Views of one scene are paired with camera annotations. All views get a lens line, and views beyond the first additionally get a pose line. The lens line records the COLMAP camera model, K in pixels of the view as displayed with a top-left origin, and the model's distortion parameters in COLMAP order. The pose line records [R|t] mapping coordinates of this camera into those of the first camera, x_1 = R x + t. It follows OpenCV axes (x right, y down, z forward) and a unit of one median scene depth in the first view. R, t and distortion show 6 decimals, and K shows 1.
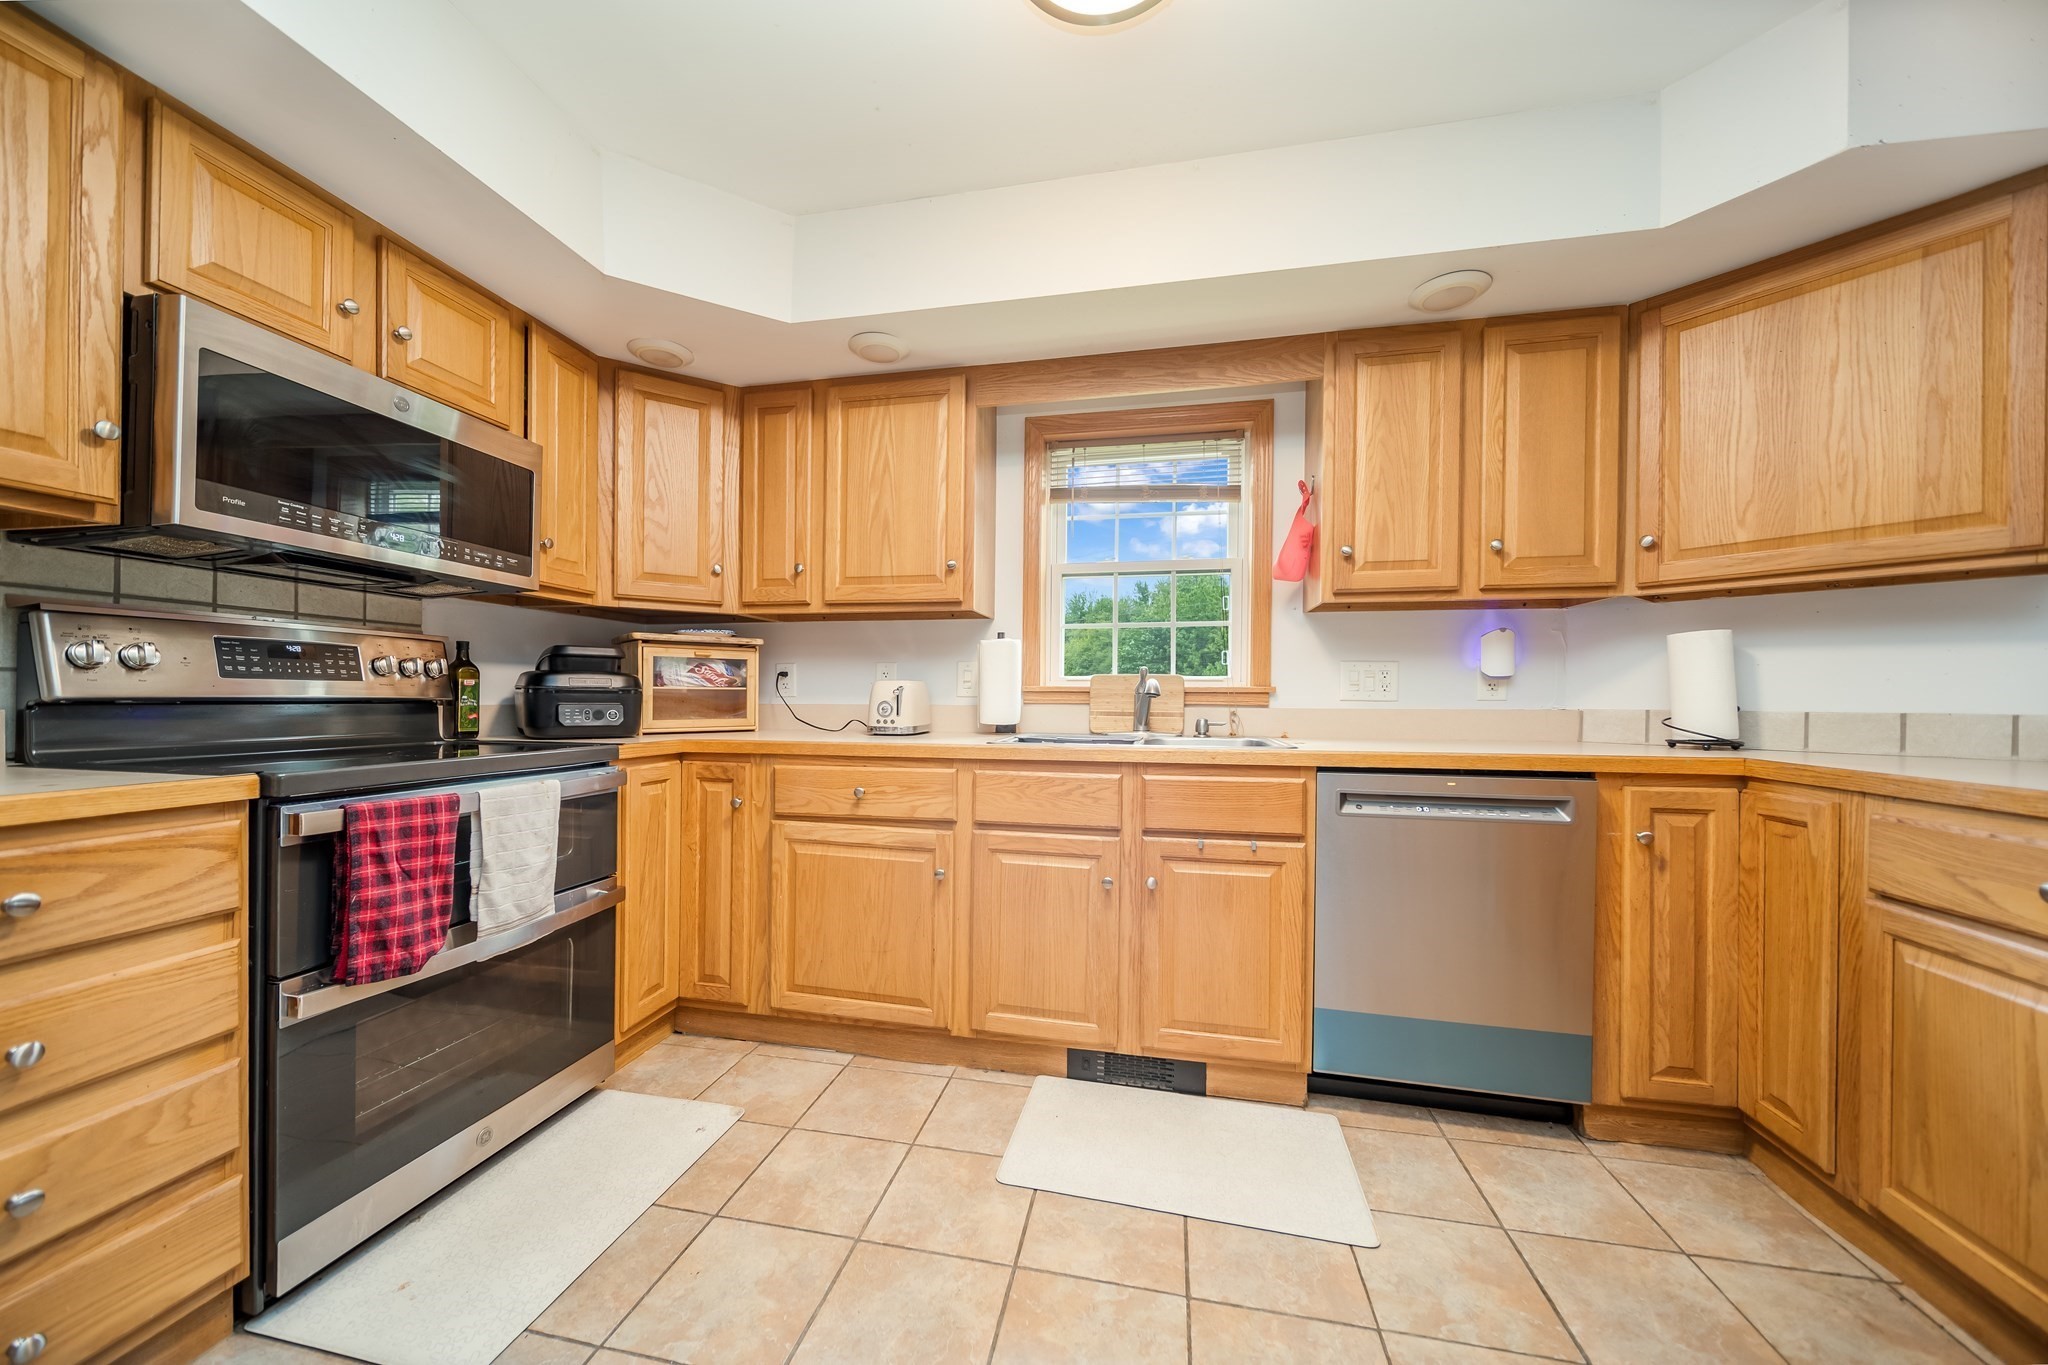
lens RADIAL K [[734.9, 0, 1013.6], [0, 734.9, 698.5], [0, 0, 1]] dist [0.002979, -0.000371]
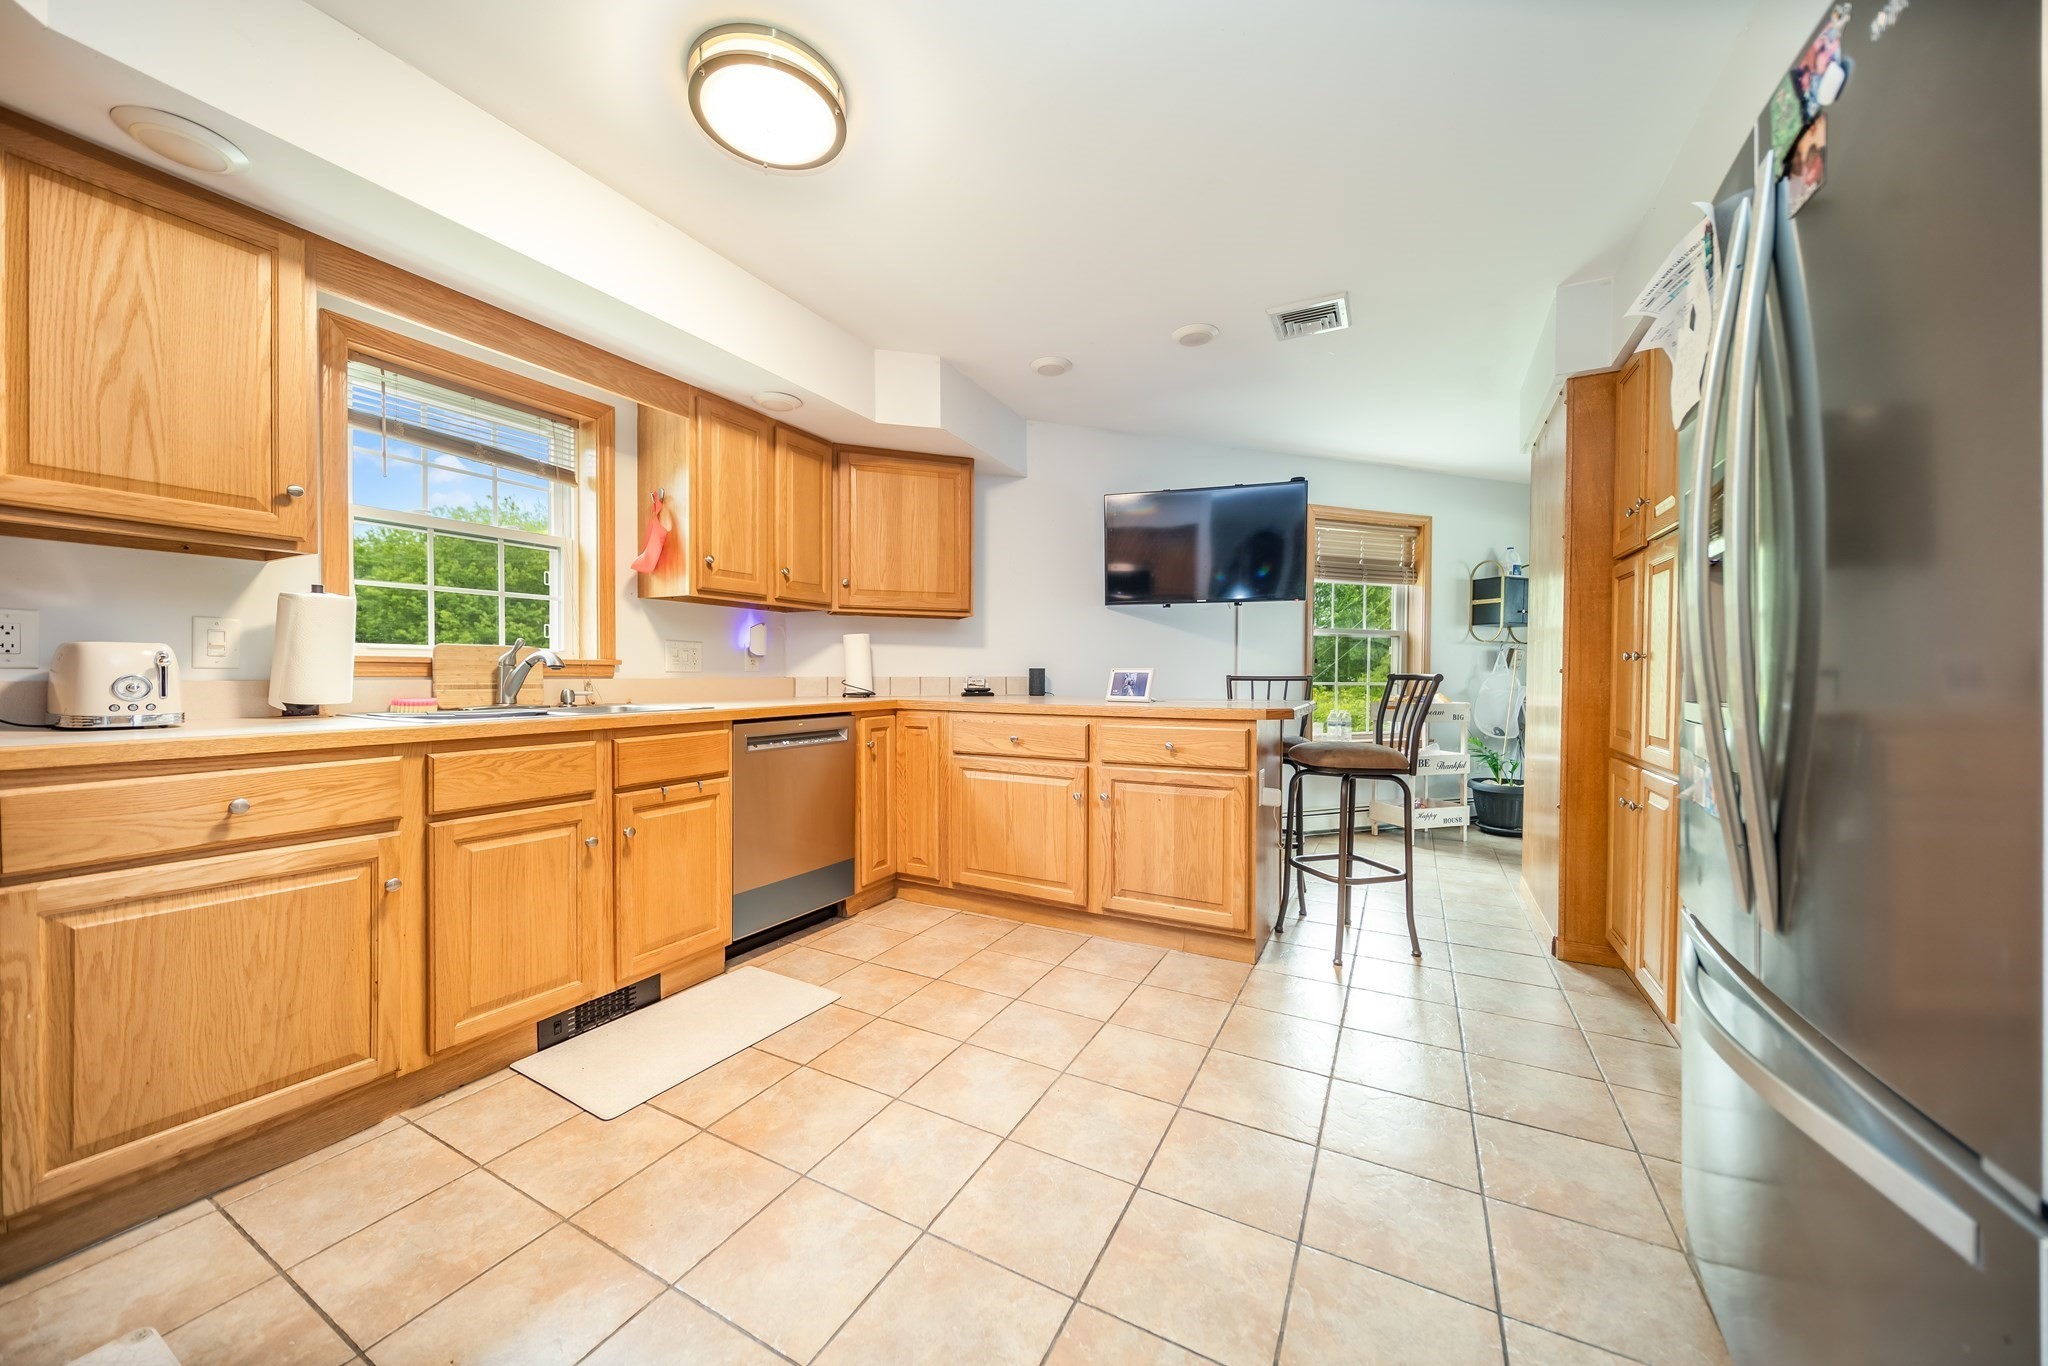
lens RADIAL K [[734.9, 0, 1012.1], [0, 734.9, 676.8], [0, 0, 1]] dist [0.002979, -0.000371]
pose [[0.280080, -0.009967, 0.959925, -0.722289], [-0.001449, 0.999941, 0.010805, -0.004035], [-0.959976, -0.004417, 0.280048, 0.110072]]
